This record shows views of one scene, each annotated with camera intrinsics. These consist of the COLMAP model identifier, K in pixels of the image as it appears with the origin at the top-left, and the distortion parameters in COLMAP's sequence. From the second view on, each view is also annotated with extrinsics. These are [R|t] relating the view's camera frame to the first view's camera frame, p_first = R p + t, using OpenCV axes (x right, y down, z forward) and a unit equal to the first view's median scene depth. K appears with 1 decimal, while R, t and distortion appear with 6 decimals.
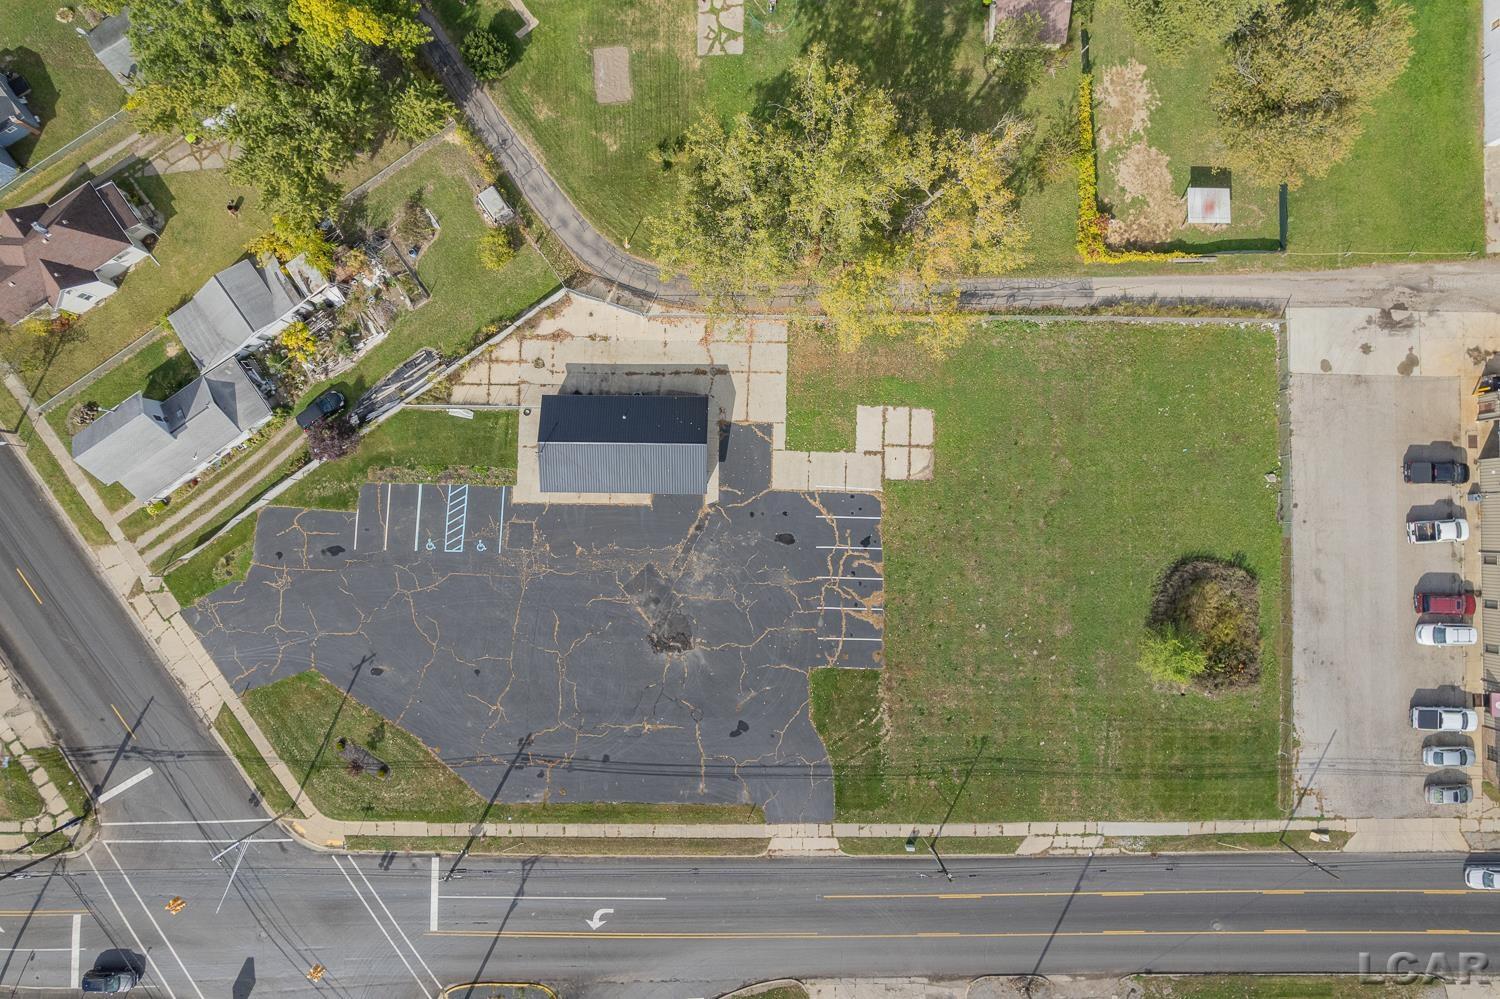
lens RADIAL K [[980.2, 0, 771.8], [0, 980.2, 499.1], [0, 0, 1]] dist [-0.075594, 0.071212]
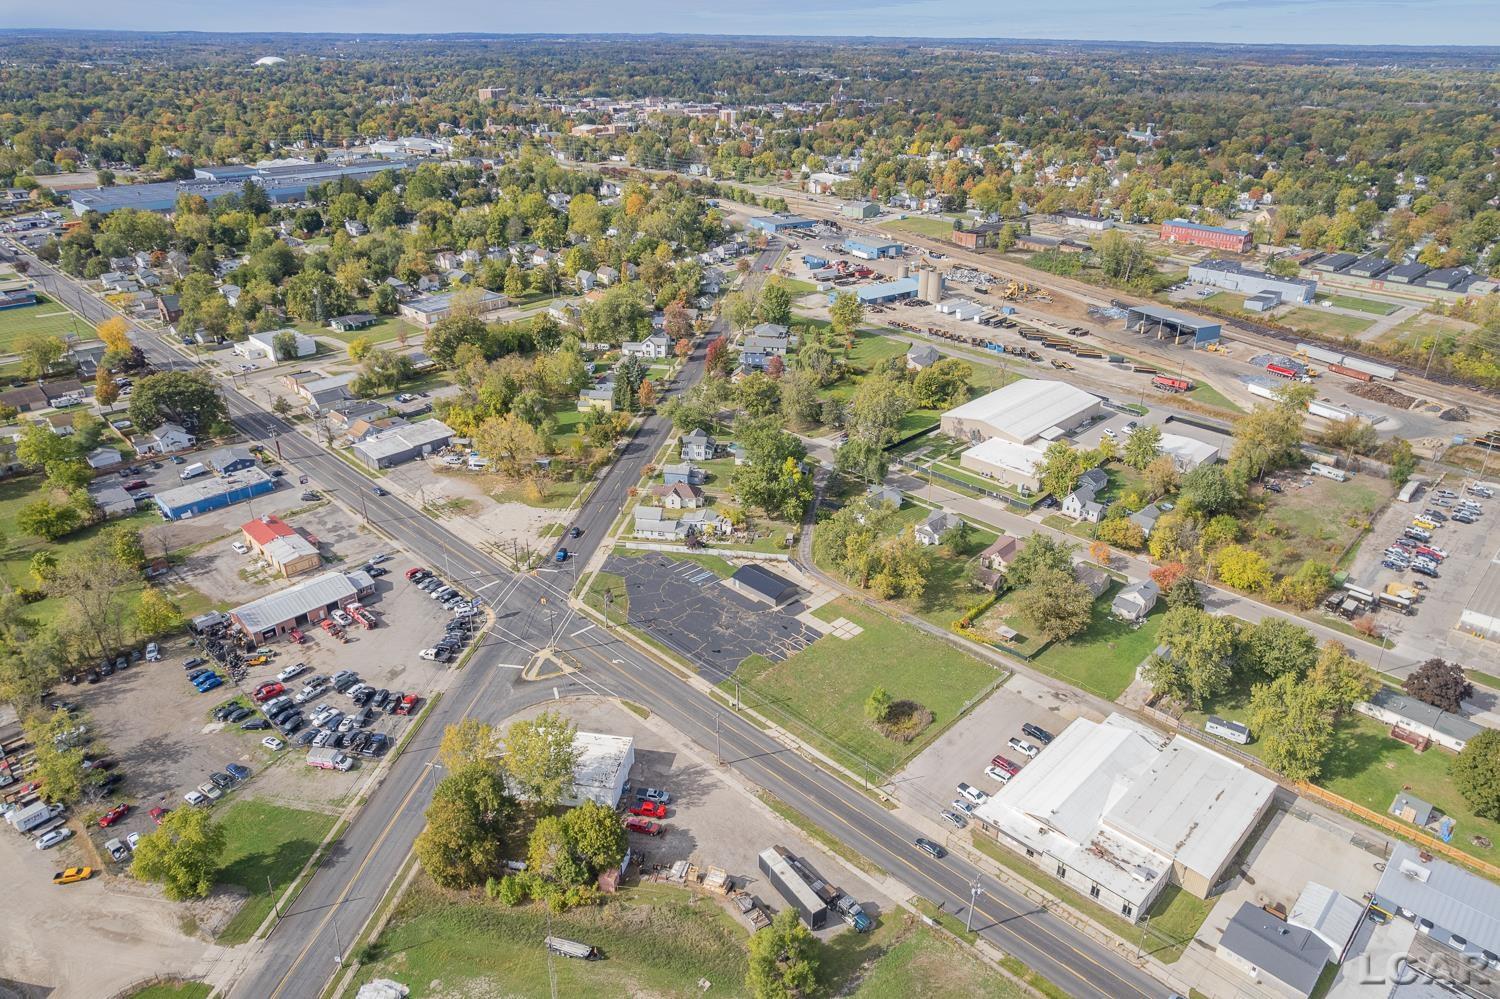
lens RADIAL K [[980.2, 0, 771.8], [0, 980.2, 499.1], [0, 0, 1]] dist [-0.075594, 0.071212]
pose [[0.723528, 0.293054, -0.625001, 1.448735], [-0.689857, 0.339208, -0.639558, 1.544005], [0.024581, 0.893900, 0.447592, -0.404573]]
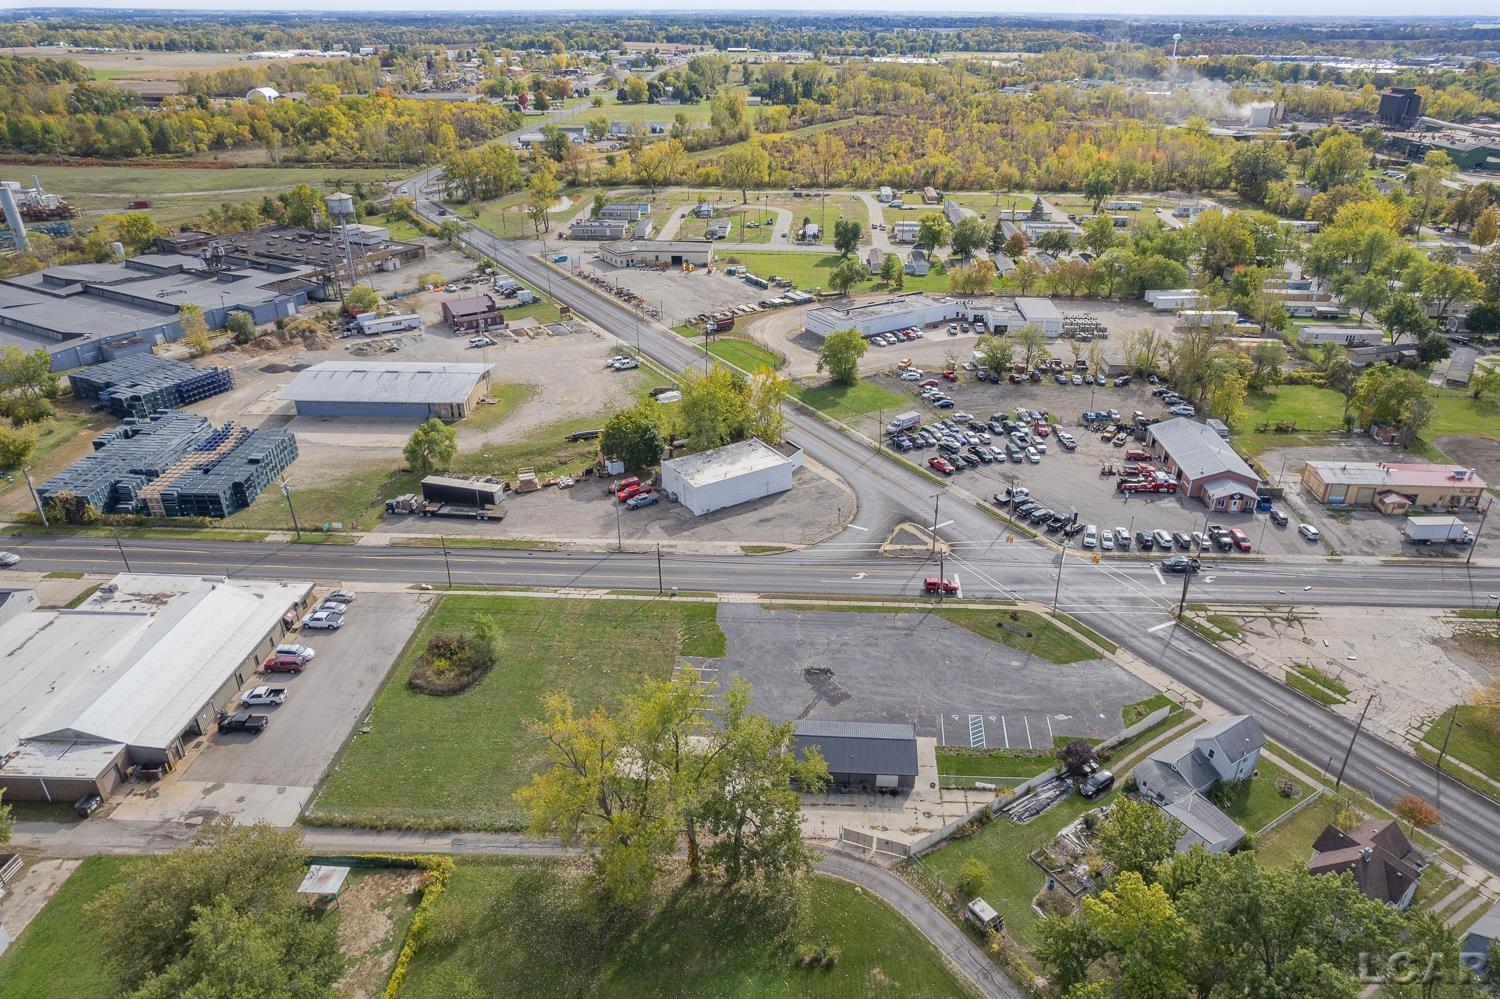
lens RADIAL K [[980.2, 0, 771.8], [0, 980.2, 499.1], [0, 0, 1]] dist [-0.075594, 0.071212]
pose [[-0.998903, -0.036431, 0.029419, -0.067495], [0.042145, -0.425642, 0.903910, -1.073725], [-0.020409, 0.904158, 0.426710, 0.137393]]
